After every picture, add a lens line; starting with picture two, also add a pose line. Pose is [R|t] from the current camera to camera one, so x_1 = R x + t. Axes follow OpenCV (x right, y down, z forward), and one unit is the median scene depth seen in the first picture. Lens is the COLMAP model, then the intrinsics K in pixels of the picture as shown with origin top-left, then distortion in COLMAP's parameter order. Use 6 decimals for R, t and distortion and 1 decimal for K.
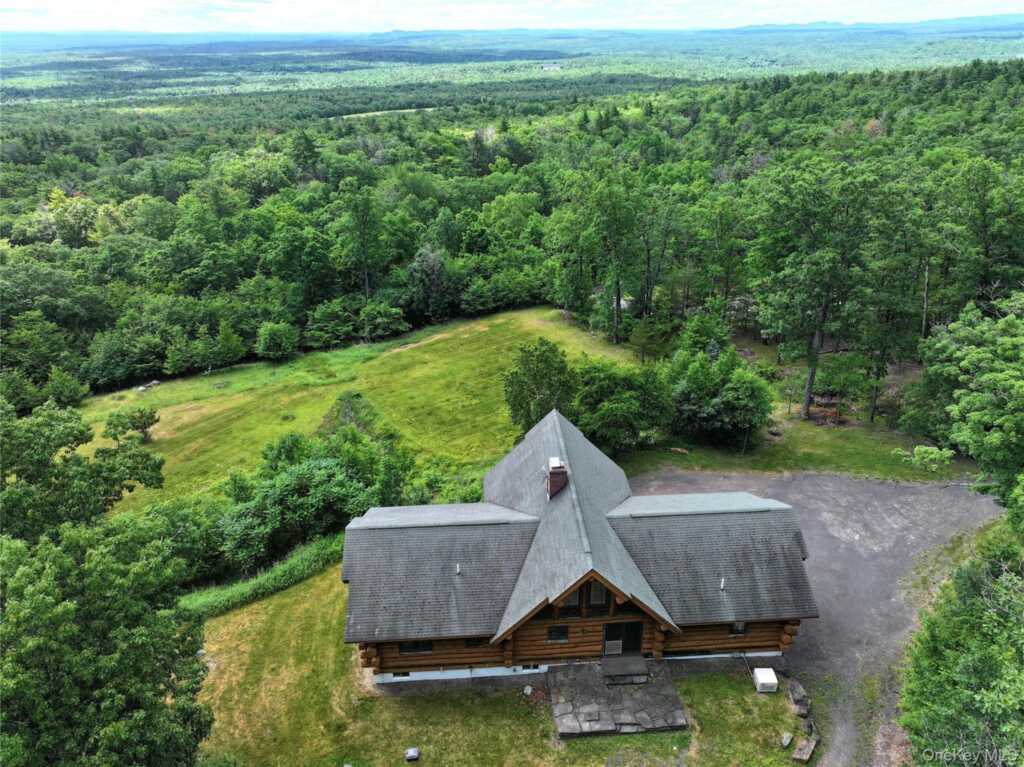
lens RADIAL K [[711.0, 0, 512.0], [0, 711.0, 383.5], [0, 0, 1]] dist [0.003497, 0.008573]
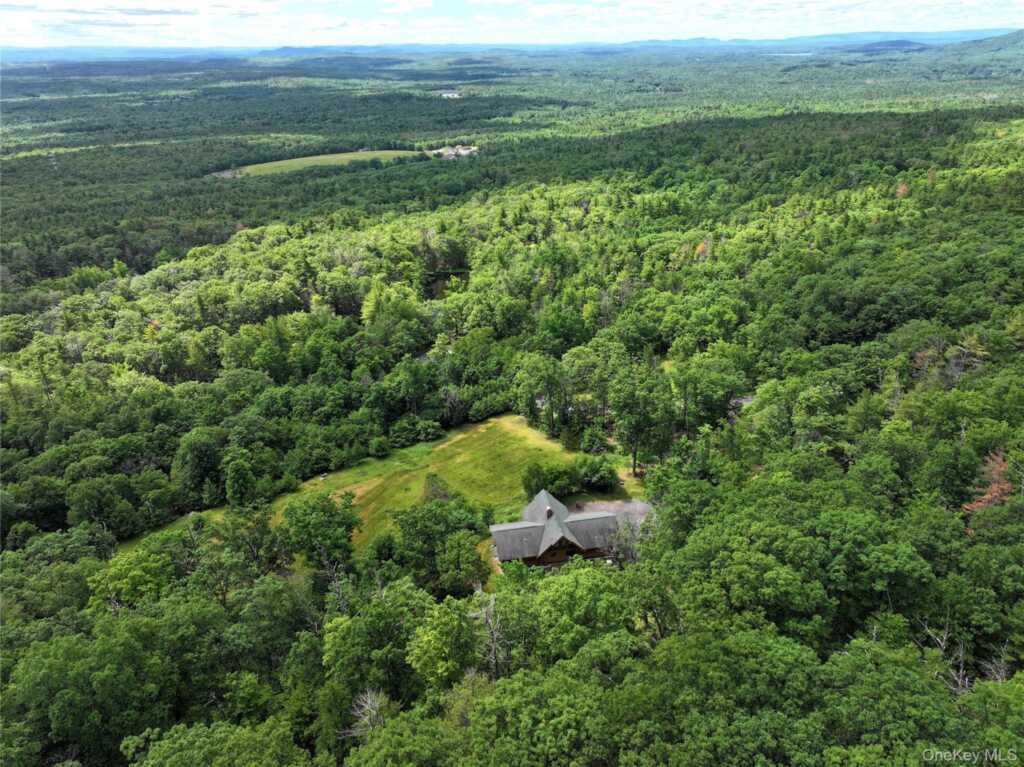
lens RADIAL K [[711.0, 0, 512.0], [0, 711.0, 383.5], [0, 0, 1]] dist [0.003497, 0.008573]
pose [[0.990857, -0.061109, 0.120281, -0.197519], [0.063066, 0.997931, -0.012529, -0.184645], [-0.119267, 0.020000, 0.992661, -0.974479]]
